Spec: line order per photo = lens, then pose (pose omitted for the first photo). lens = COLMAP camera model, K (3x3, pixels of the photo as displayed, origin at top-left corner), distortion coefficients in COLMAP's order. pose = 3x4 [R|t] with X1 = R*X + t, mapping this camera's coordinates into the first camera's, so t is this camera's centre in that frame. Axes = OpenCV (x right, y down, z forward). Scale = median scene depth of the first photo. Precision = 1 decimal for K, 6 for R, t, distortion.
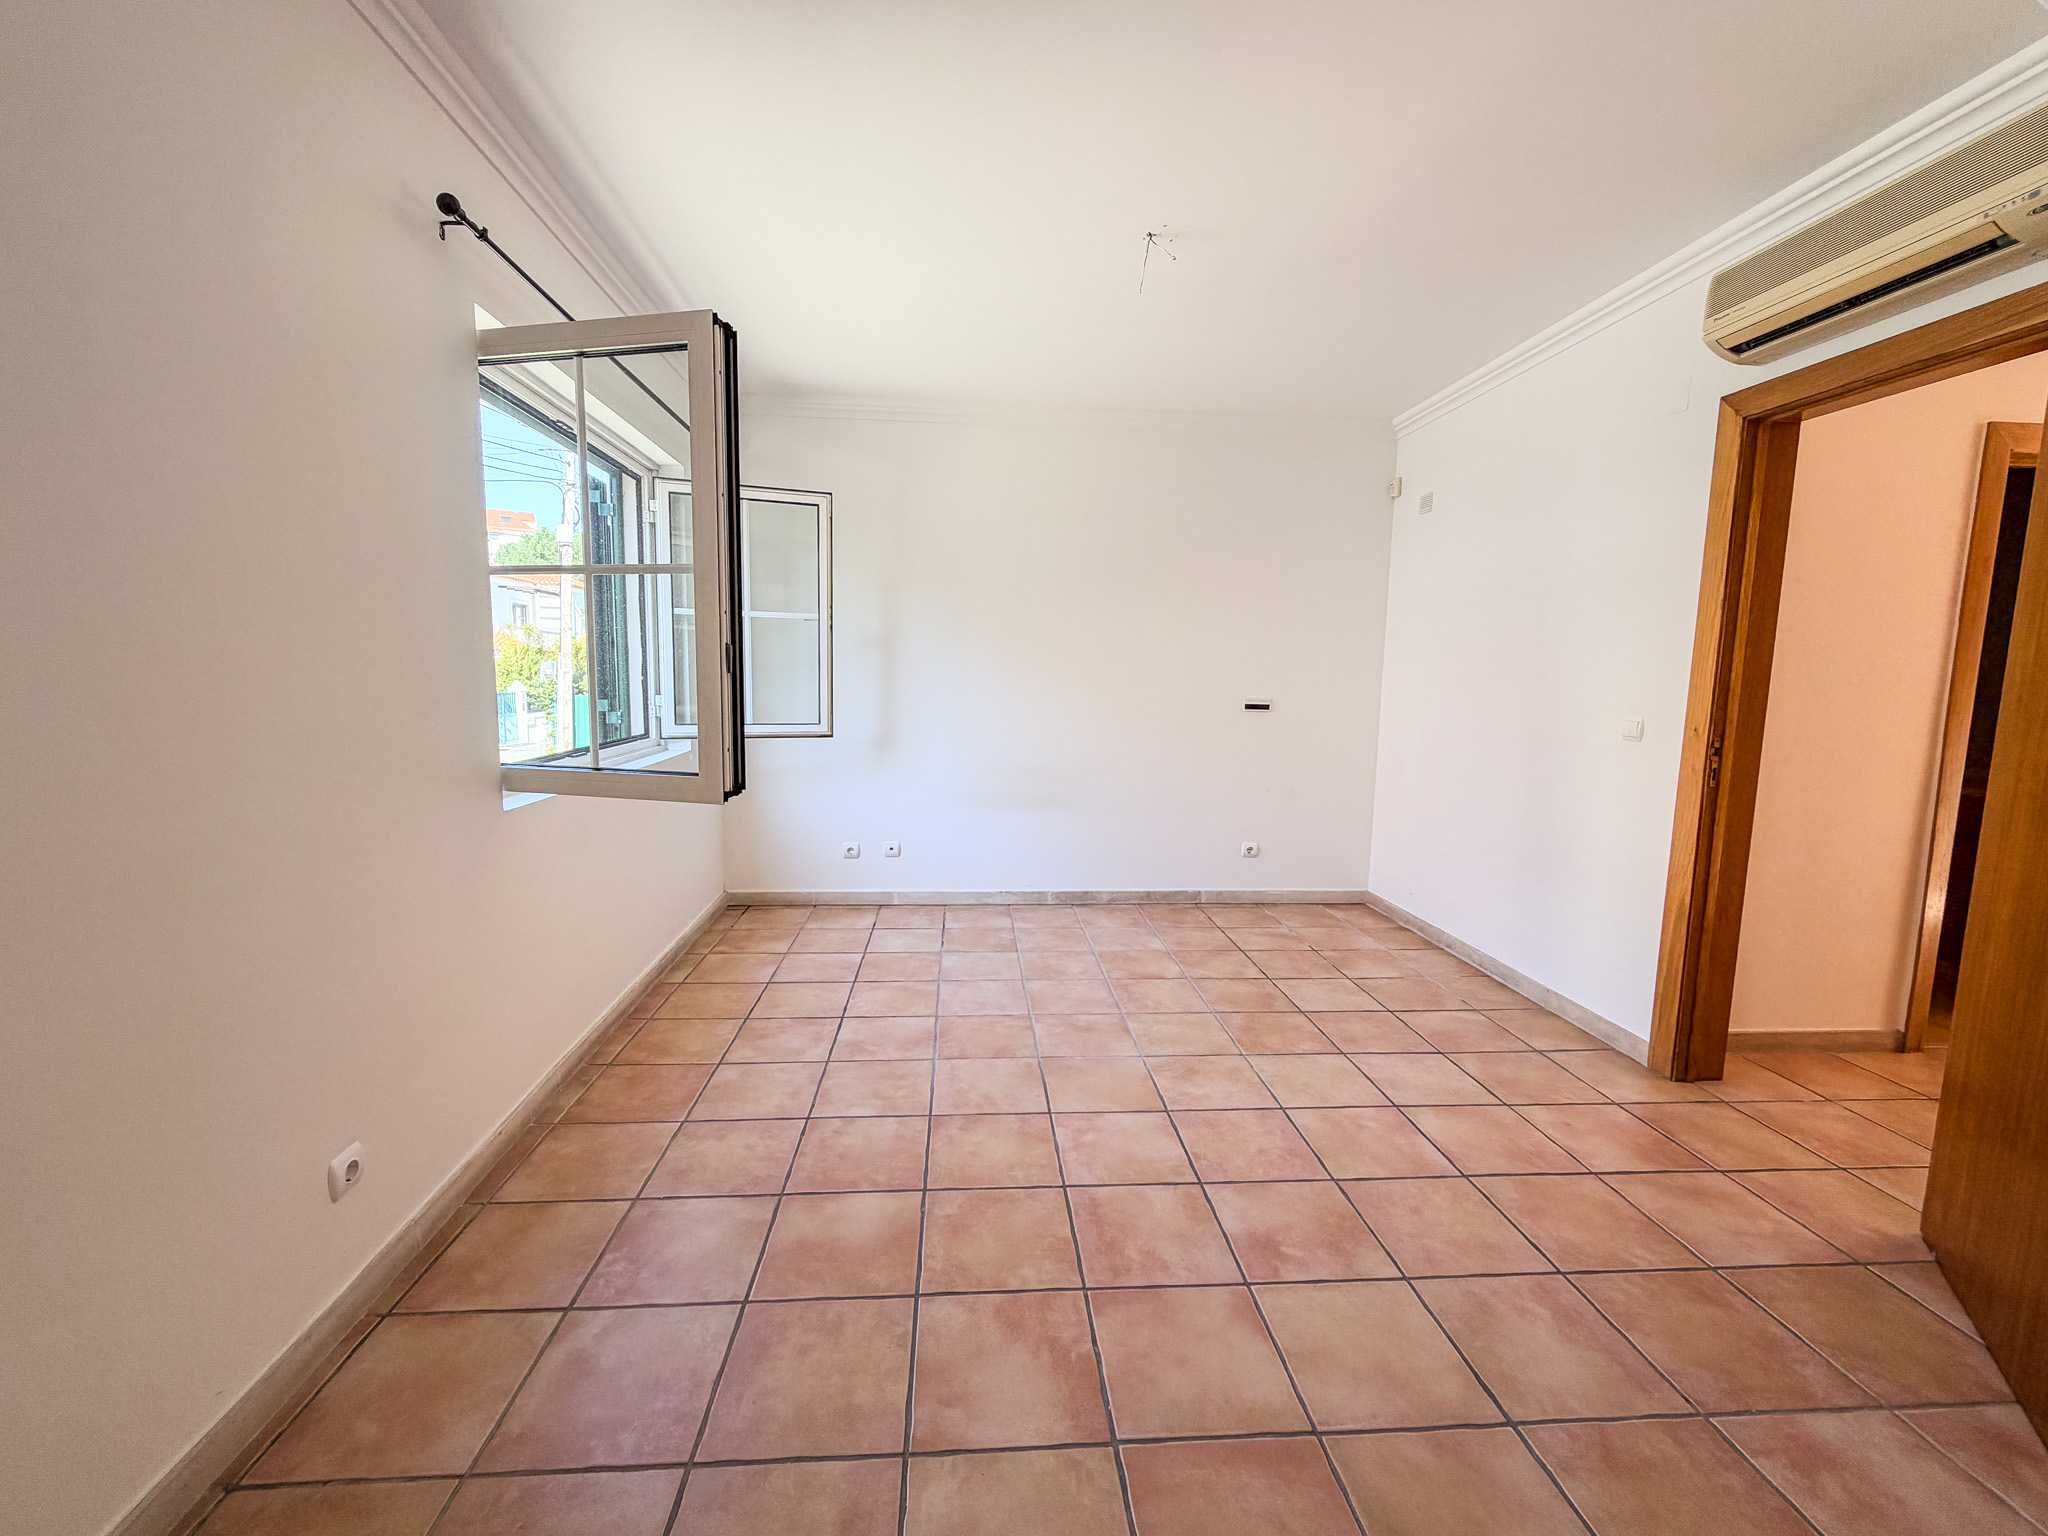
lens RADIAL K [[831.7, 0, 1018.6], [0, 831.7, 768.4], [0, 0, 1]] dist [0.000167, 0.000409]
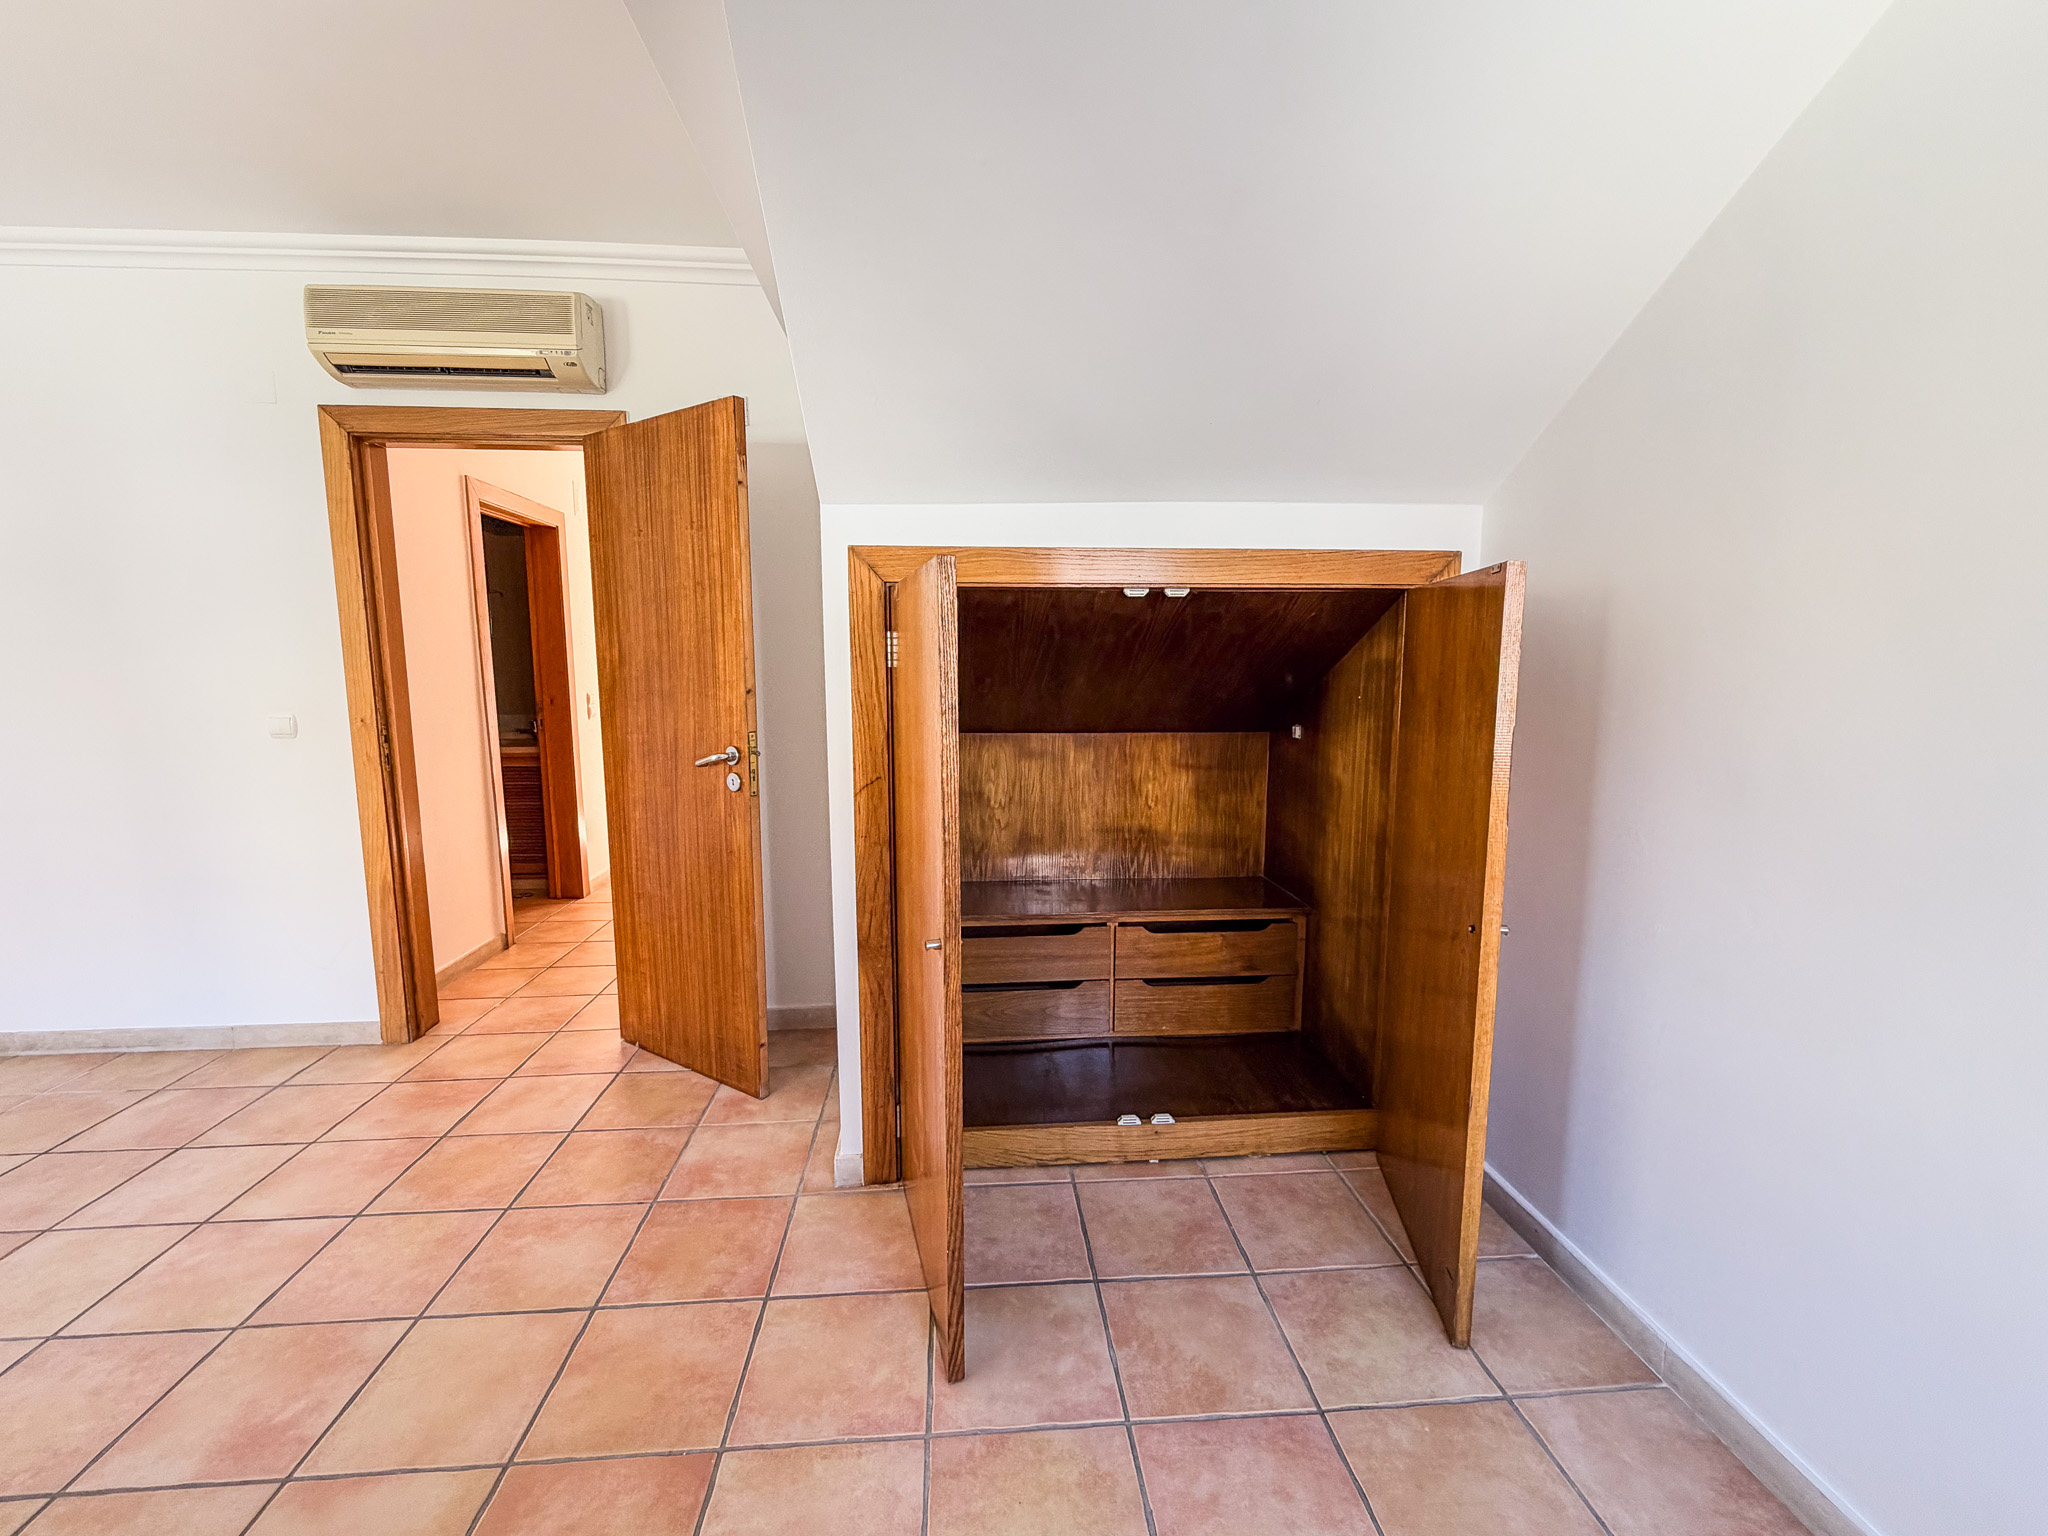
lens RADIAL K [[856.0, 0, 1020.4], [0, 856.0, 768.0], [0, 0, 1]] dist [-0.001456, -0.000146]
pose [[-0.008669, -0.140772, 0.990004, -0.309312], [0.118857, 0.982878, 0.140799, -0.044365], [-0.992874, 0.118889, 0.008212, 0.174466]]
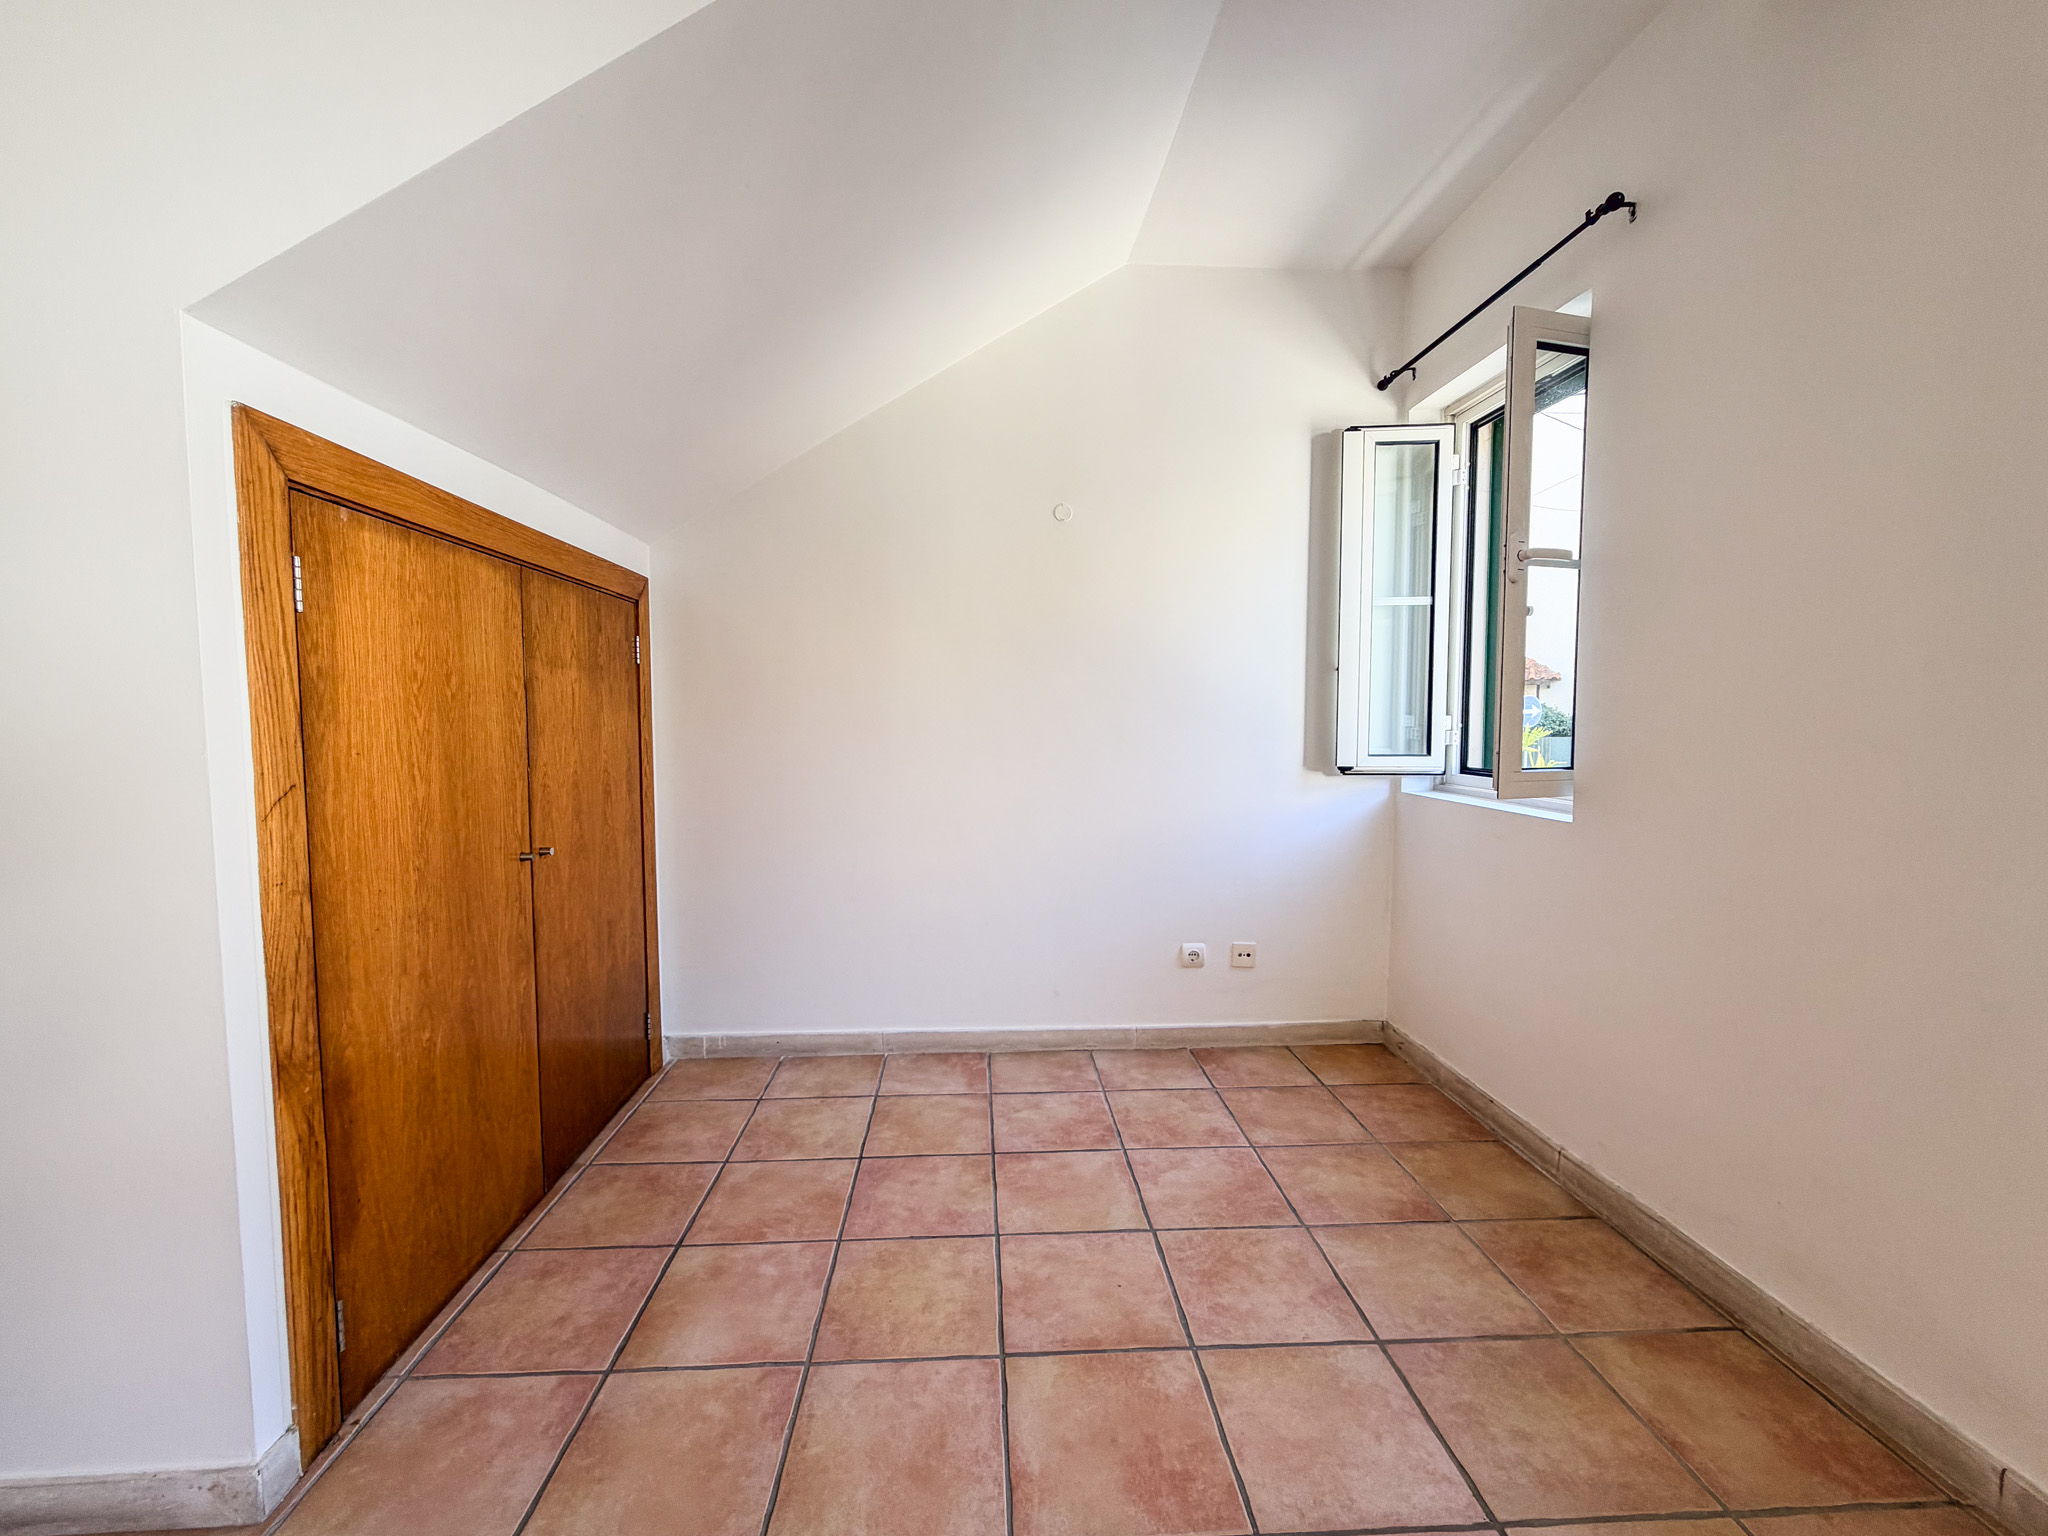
lens RADIAL K [[831.7, 0, 1018.6], [0, 831.7, 768.4], [0, 0, 1]] dist [0.000167, 0.000409]
pose [[-0.999764, -0.016504, 0.014116, 0.073370], [-0.013624, 0.982803, 0.184155, -0.044847], [-0.016913, 0.183919, -0.982796, 0.825420]]
